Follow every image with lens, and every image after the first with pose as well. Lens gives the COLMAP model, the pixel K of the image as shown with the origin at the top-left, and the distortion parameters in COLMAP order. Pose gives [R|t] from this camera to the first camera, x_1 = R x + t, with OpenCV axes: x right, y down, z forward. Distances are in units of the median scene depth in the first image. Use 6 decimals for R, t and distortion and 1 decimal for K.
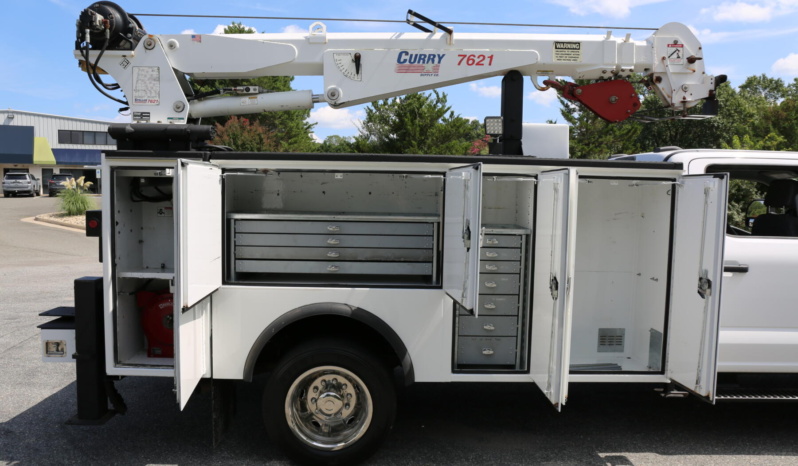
lens RADIAL K [[562.6, 0, 399.0], [0, 562.6, 233.0], [0, 0, 1]] dist [-0.034454, 0.006458]
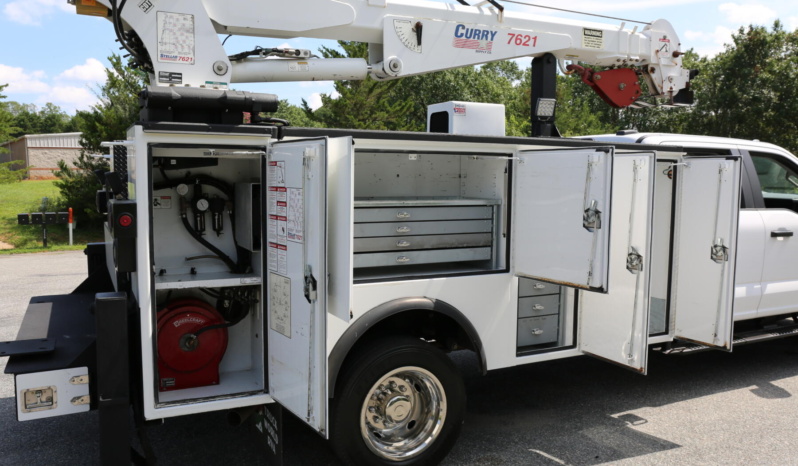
lens RADIAL K [[637.2, 0, 399.0], [0, 637.2, 233.0], [0, 0, 1]] dist [-0.006551, -0.003126]
pose [[0.901708, -0.048513, 0.429614, -0.560055], [0.038843, 0.998756, 0.031255, -0.011689], [-0.430596, -0.011495, 0.902472, 0.075022]]
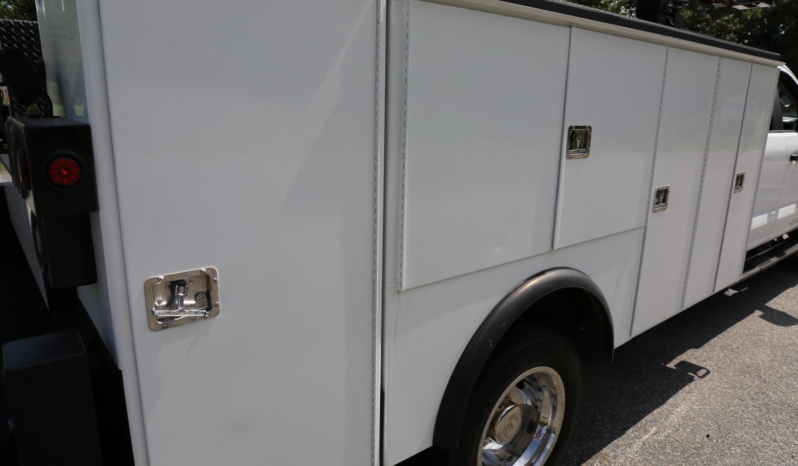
lens RADIAL K [[541.8, 0, 399.0], [0, 541.8, 233.0], [0, 0, 1]] dist [-0.060728, 0.001253]
pose [[0.785352, -0.153394, 0.599744, -0.555346], [0.036107, 0.978515, 0.202989, -0.032859], [-0.617996, -0.137763, 0.774017, 0.650014]]
